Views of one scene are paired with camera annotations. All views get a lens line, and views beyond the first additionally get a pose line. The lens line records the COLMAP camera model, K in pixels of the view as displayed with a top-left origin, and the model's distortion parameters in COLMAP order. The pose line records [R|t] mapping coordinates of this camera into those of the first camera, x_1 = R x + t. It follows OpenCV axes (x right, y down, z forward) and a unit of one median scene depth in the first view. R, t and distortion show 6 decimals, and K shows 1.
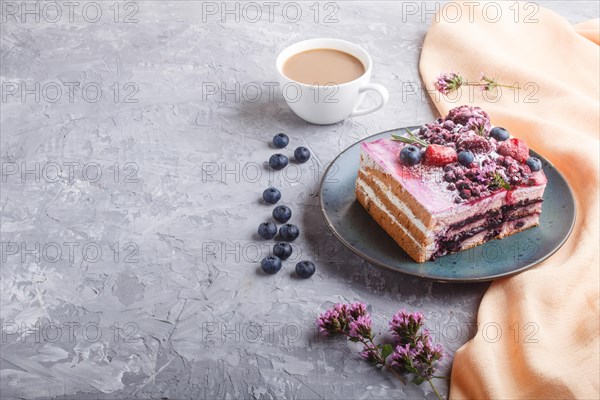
lens RADIAL K [[971.5, 0, 300.2], [0, 971.5, 199.6], [0, 0, 1]] dist [0.013363, 0.000000]
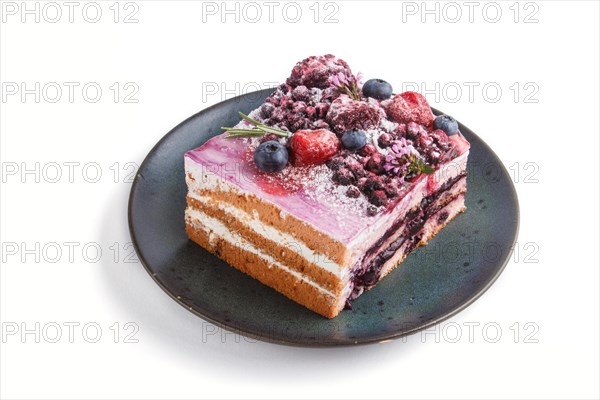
lens RADIAL K [[1315.1, 0, 300.7], [0, 1315.1, 200.3], [0, 0, 1]] dist [-0.086552, 0.000000]
pose [[0.913080, -0.254565, 0.318562, -0.151452], [0.233926, 0.966874, 0.102143, -0.102431], [-0.334011, -0.018745, 0.942383, 0.185994]]
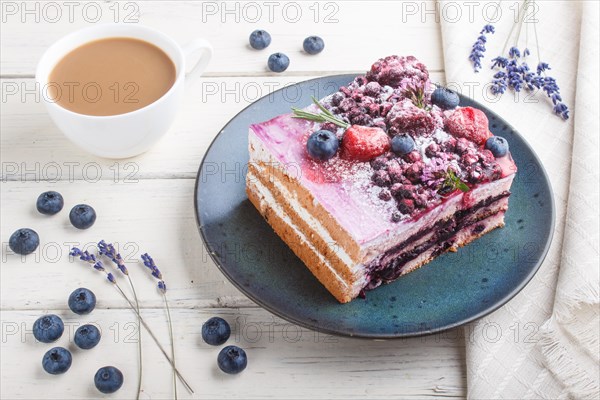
lens RADIAL K [[971.5, 0, 298.8], [0, 971.5, 195.4], [0, 0, 1]] dist [0.013363, 0.000000]
pose [[0.992158, -0.075076, 0.099934, 0.025956], [0.057484, 0.984017, 0.168543, -0.128768], [-0.110990, -0.161477, 0.980615, 0.326299]]
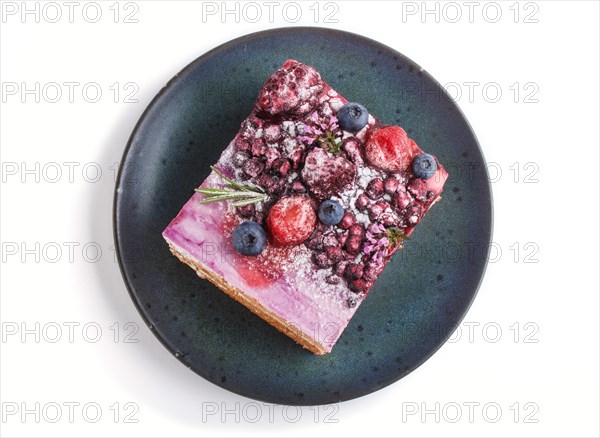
lens RADIAL K [[1035.4, 0, 295.2], [0, 1035.4, 218.7], [0, 0, 1]] dist [0.056695, 0.000000]
pose [[0.886484, -0.460695, 0.043653, 0.118418], [0.284440, 0.616867, 0.733873, -0.549298], [-0.365020, -0.638150, 0.677883, 0.545080]]
